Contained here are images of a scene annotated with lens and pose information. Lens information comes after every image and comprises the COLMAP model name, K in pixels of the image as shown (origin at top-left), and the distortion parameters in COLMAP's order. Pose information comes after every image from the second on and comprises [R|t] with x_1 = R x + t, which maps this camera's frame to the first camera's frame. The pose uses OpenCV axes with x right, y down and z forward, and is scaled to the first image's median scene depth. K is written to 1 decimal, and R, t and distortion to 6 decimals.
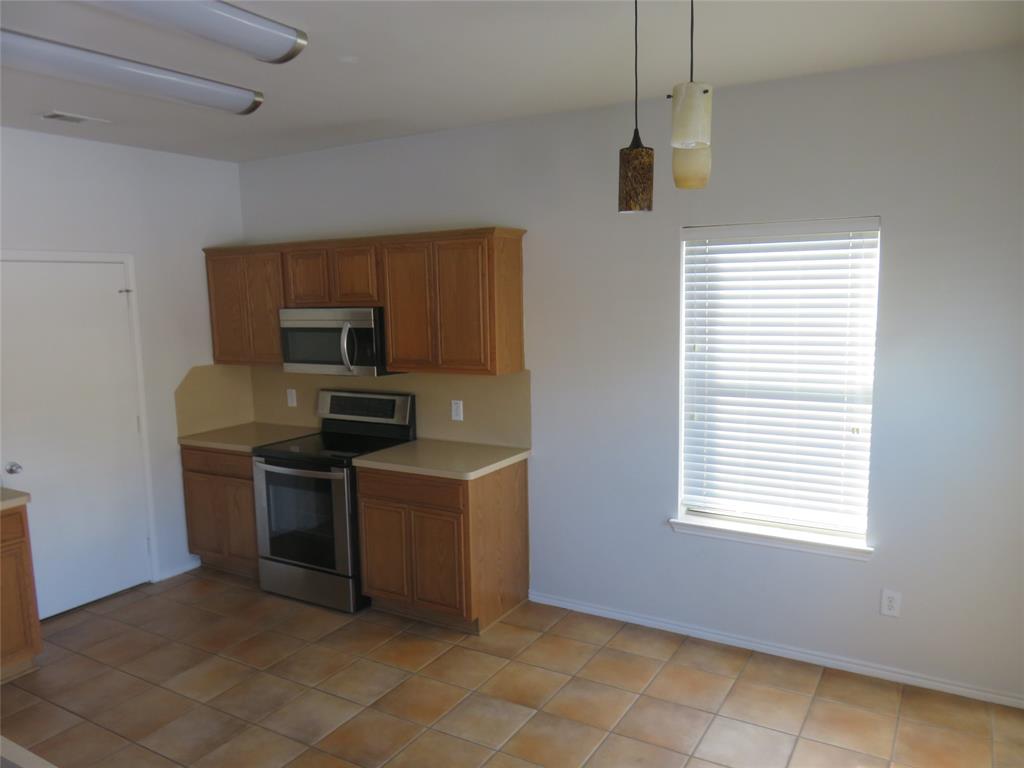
lens RADIAL K [[766.4, 0, 511.5], [0, 766.4, 384.5], [0, 0, 1]] dist [0.001894, -0.011567]
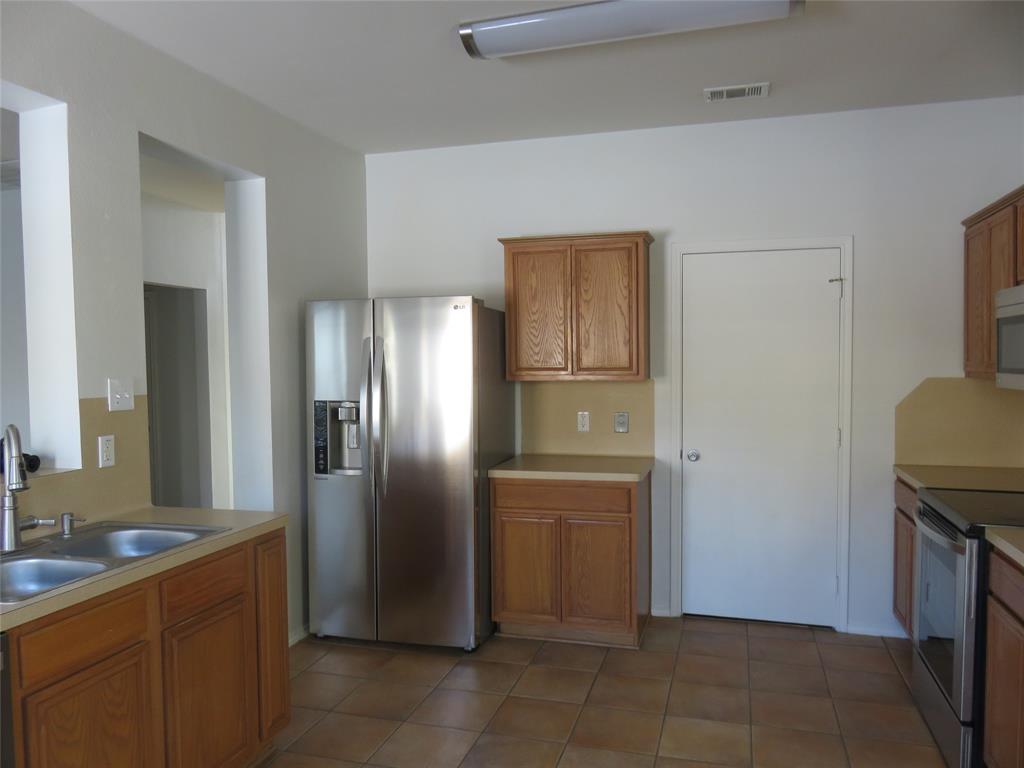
lens RADIAL K [[766.4, 0, 511.0], [0, 766.4, 387.8], [0, 0, 1]] dist [0.001894, -0.011567]
pose [[0.248017, 0.062130, -0.966761, 0.229173], [-0.118950, 0.992343, 0.033258, 0.011993], [0.961425, 0.106747, 0.253508, 0.422483]]
